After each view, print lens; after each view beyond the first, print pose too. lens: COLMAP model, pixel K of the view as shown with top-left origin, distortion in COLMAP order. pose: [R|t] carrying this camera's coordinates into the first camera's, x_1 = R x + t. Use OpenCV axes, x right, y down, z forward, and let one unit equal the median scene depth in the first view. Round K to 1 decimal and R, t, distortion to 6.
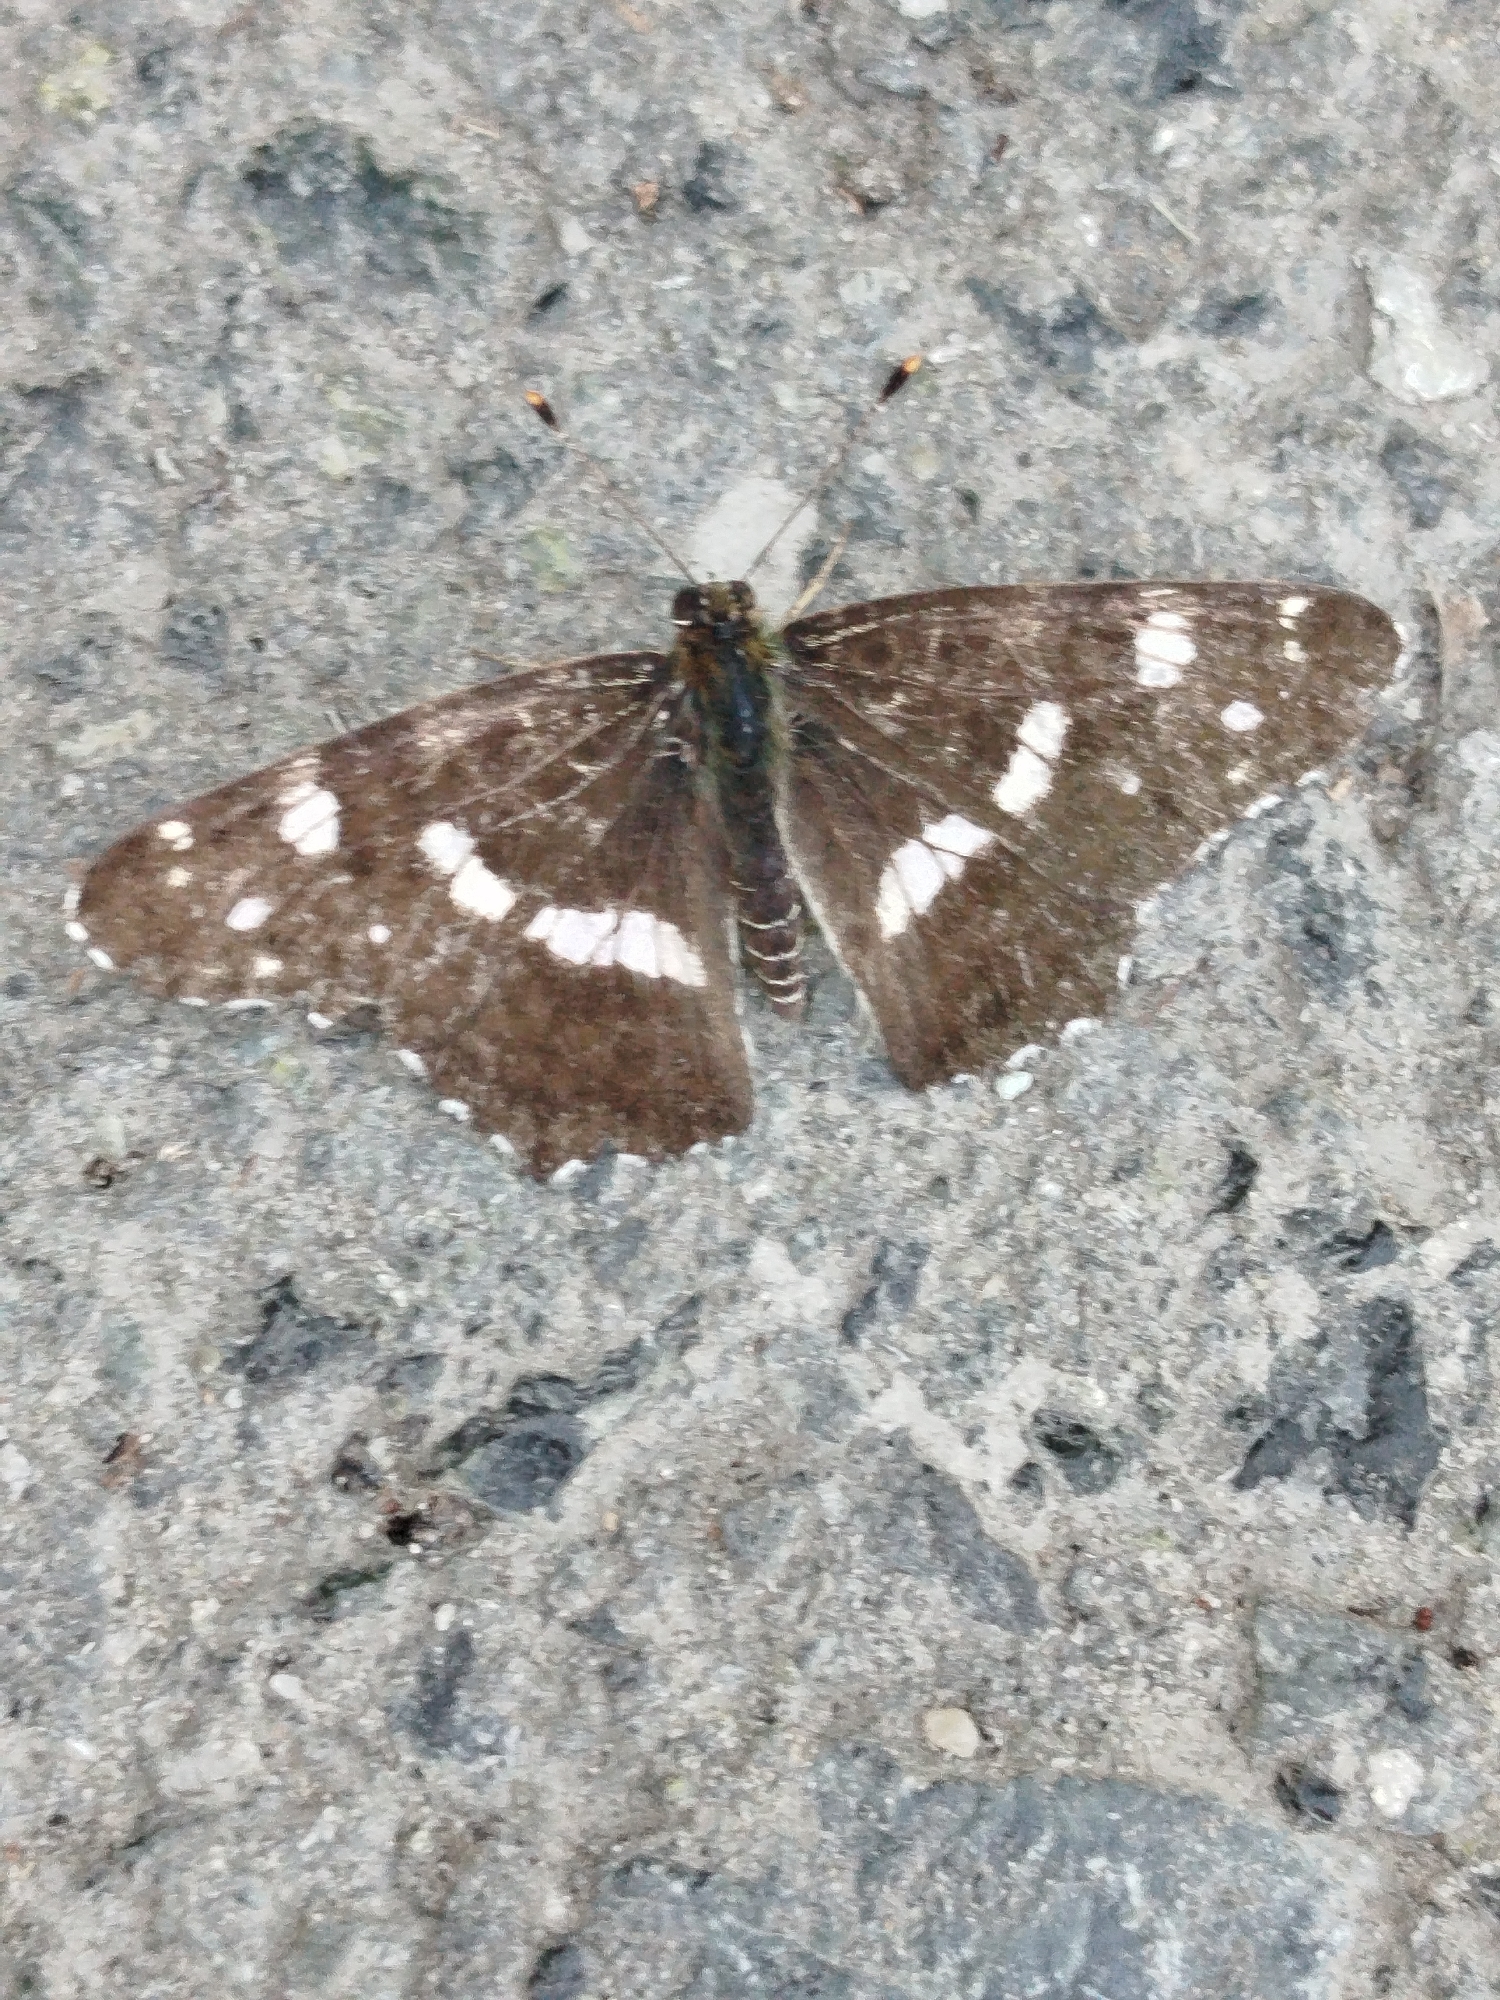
lens RADIAL K [[4606.7, 0, 750.0], [0, 4606.7, 1000.0], [0, 0, 1]] dist [0.137725, -0.147311]
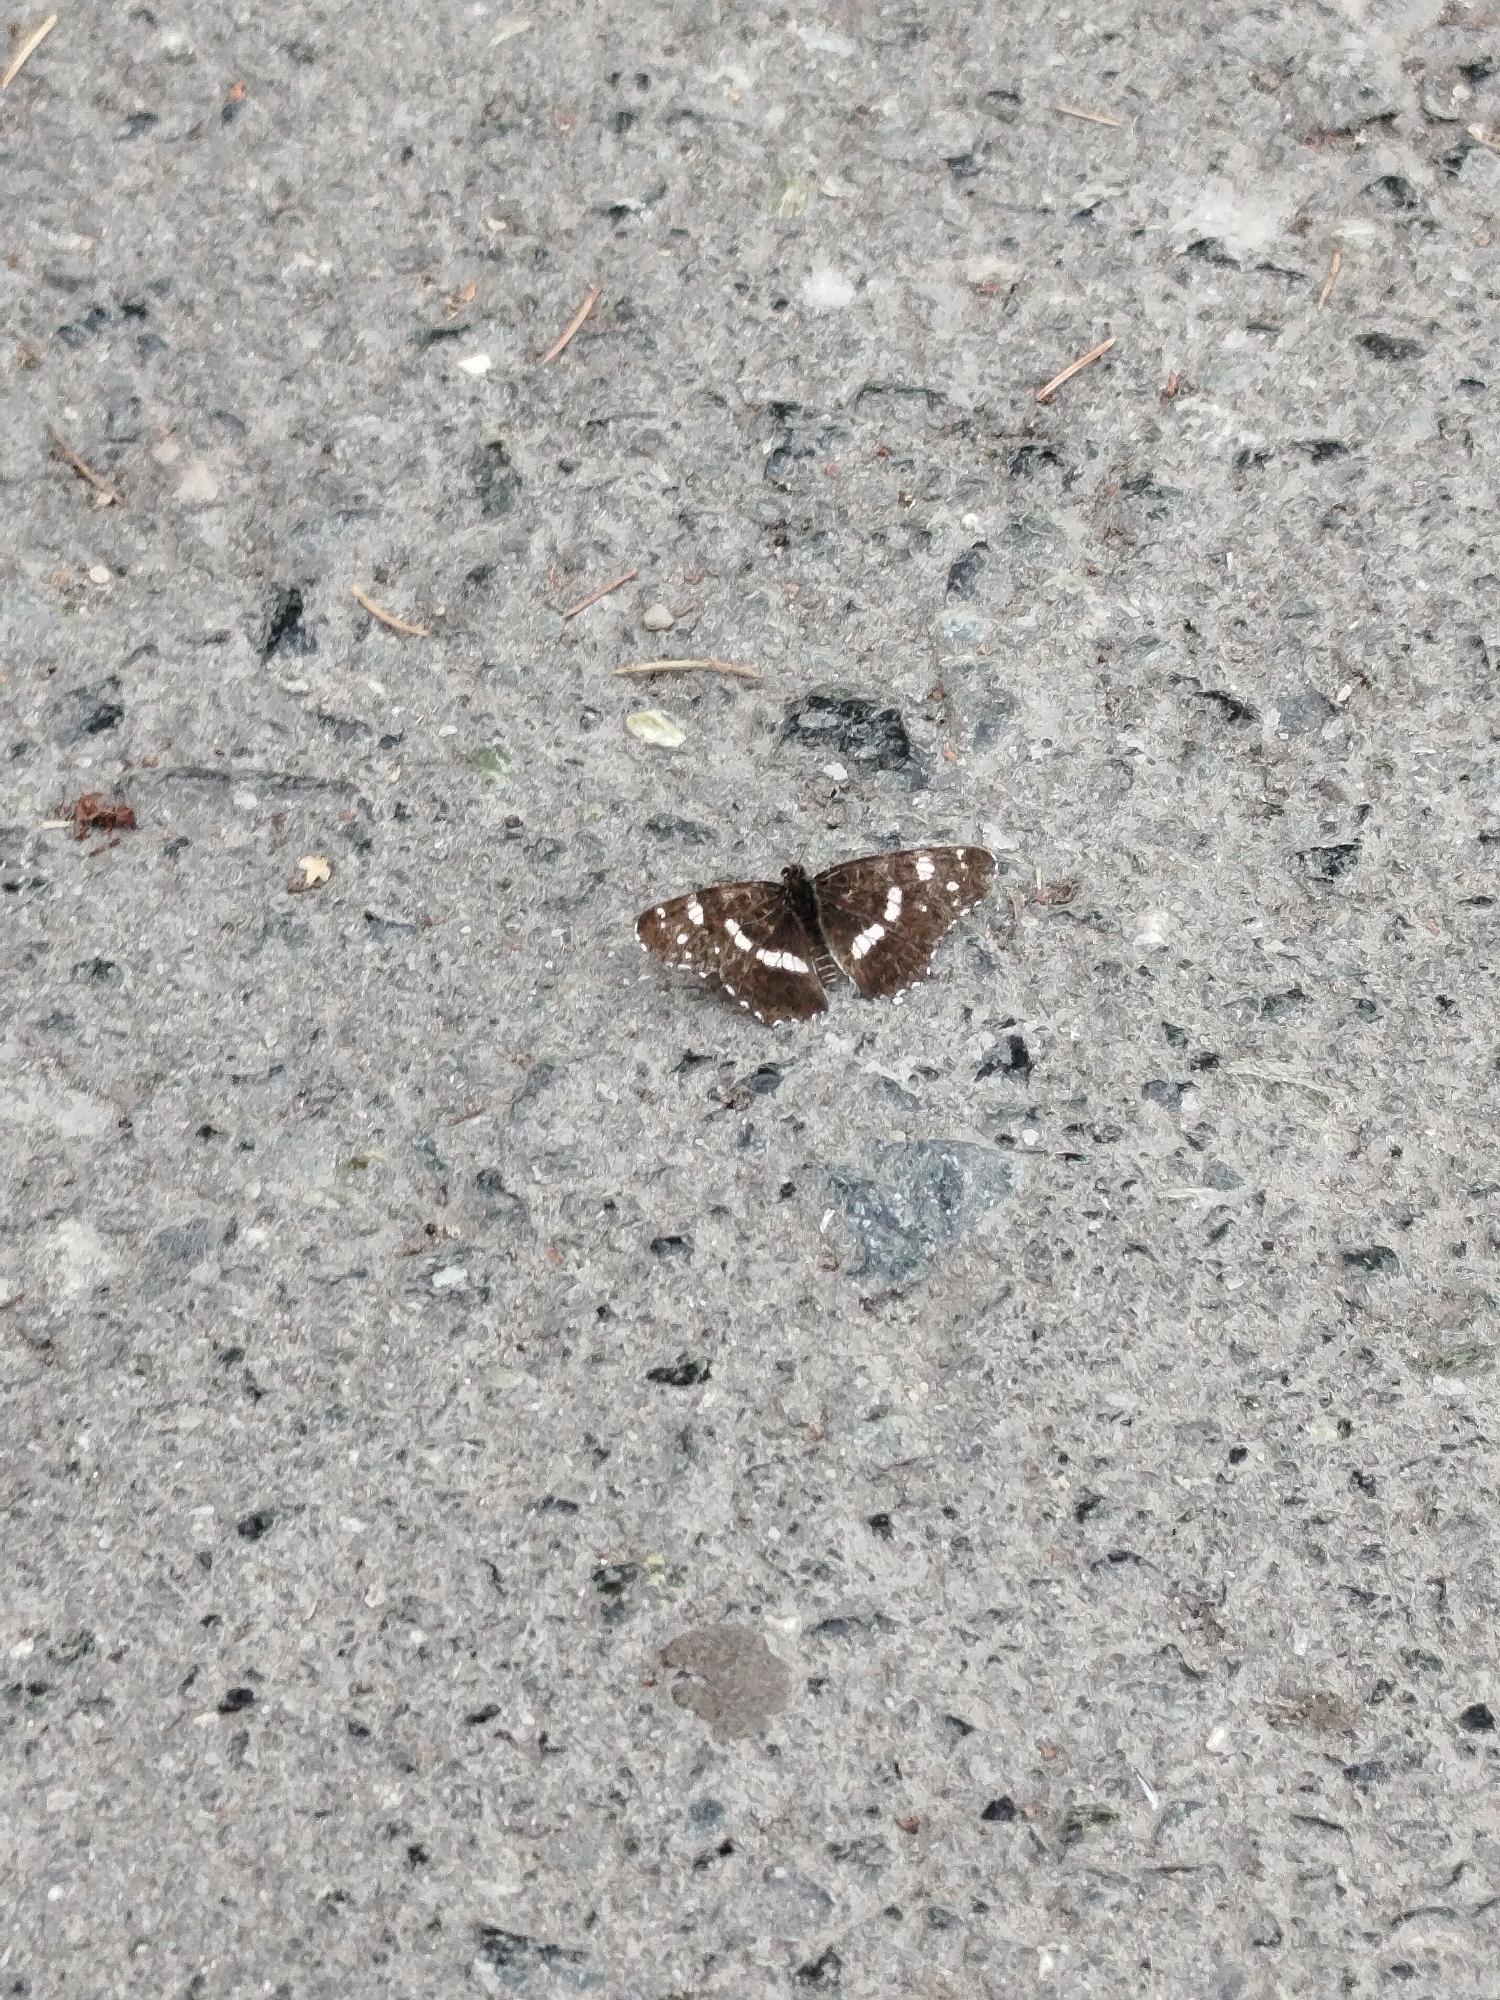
lens RADIAL K [[4606.7, 0, 750.0], [0, 4606.7, 1000.0], [0, 0, 1]] dist [0.137725, -0.147311]
pose [[0.995920, -0.082674, 0.036176, -0.174136], [0.088678, 0.822246, -0.562182, 1.923181], [0.016732, 0.563096, 0.826222, -1.798669]]
